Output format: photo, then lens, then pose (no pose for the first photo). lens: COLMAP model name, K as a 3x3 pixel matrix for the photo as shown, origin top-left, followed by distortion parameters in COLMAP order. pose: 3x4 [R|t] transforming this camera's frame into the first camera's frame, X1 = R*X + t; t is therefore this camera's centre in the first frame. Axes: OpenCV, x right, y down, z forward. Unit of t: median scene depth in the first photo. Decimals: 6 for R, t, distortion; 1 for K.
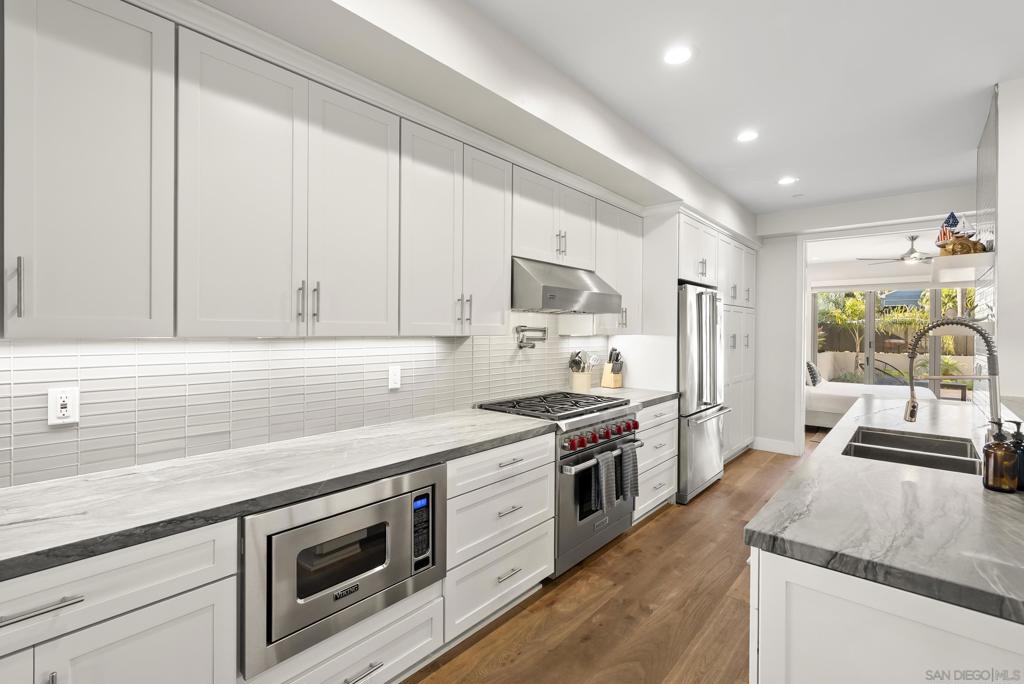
lens RADIAL K [[465.9, 0, 514.1], [0, 465.9, 333.0], [0, 0, 1]] dist [-0.006726, 0.001362]
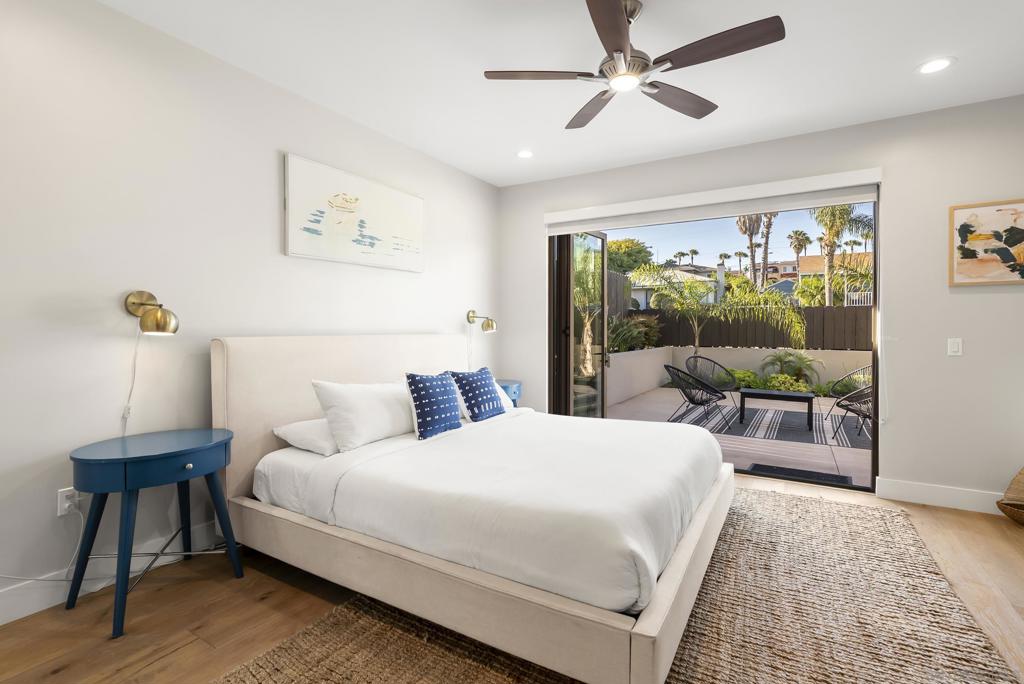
lens RADIAL K [[465.9, 0, 510.1], [0, 465.9, 340.0], [0, 0, 1]] dist [-0.006726, 0.001362]
pose [[0.987690, -0.003290, 0.156386, 1.458854], [-0.000155, 0.999758, 0.022014, 0.064667], [-0.156421, -0.021767, 0.987451, 1.361893]]
